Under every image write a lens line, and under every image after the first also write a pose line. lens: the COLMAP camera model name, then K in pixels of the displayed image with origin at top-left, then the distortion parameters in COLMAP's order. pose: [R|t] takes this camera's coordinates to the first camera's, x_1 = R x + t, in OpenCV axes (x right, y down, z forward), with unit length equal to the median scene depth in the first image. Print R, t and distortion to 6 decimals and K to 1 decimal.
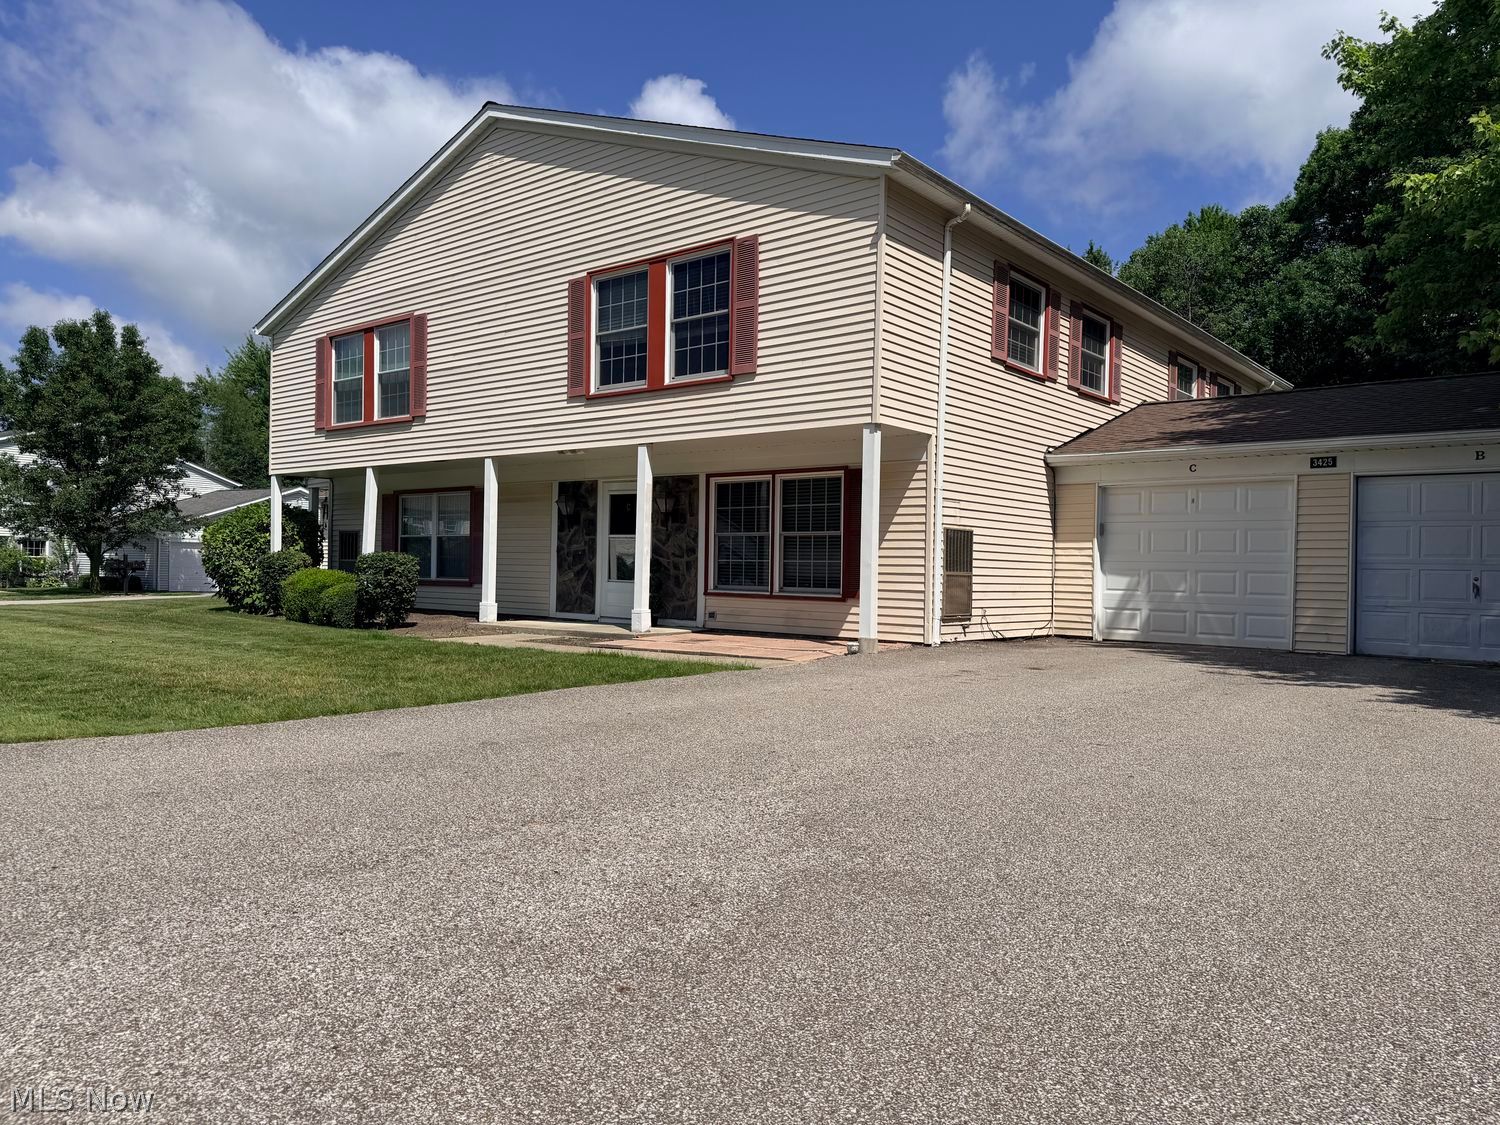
lens RADIAL K [[1050.2, 0, 747.1], [0, 1050.2, 570.1], [0, 0, 1]] dist [0.066778, -0.072871]
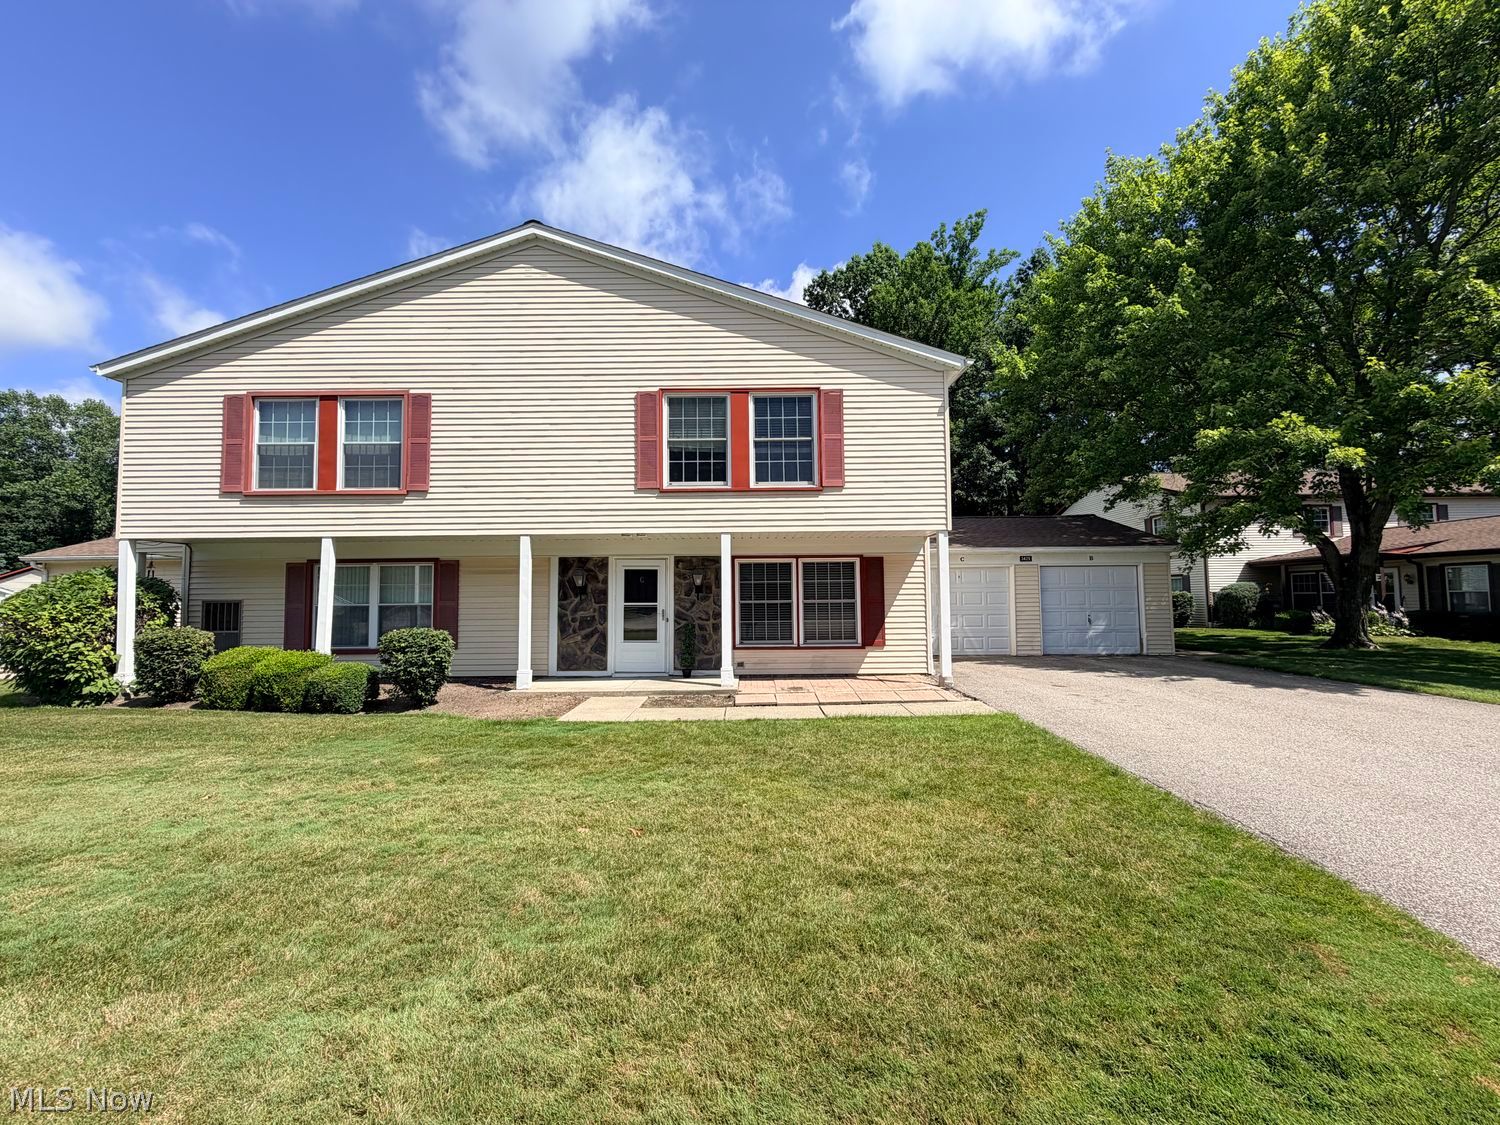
lens RADIAL K [[595.7, 0, 741.4], [0, 595.7, 559.1], [0, 0, 1]] dist [0.001271, -0.001282]
pose [[0.773493, 0.015204, 0.633622, -0.509412], [0.025416, 0.998164, -0.054977, -0.047491], [-0.633295, 0.058629, 0.771687, 0.428240]]
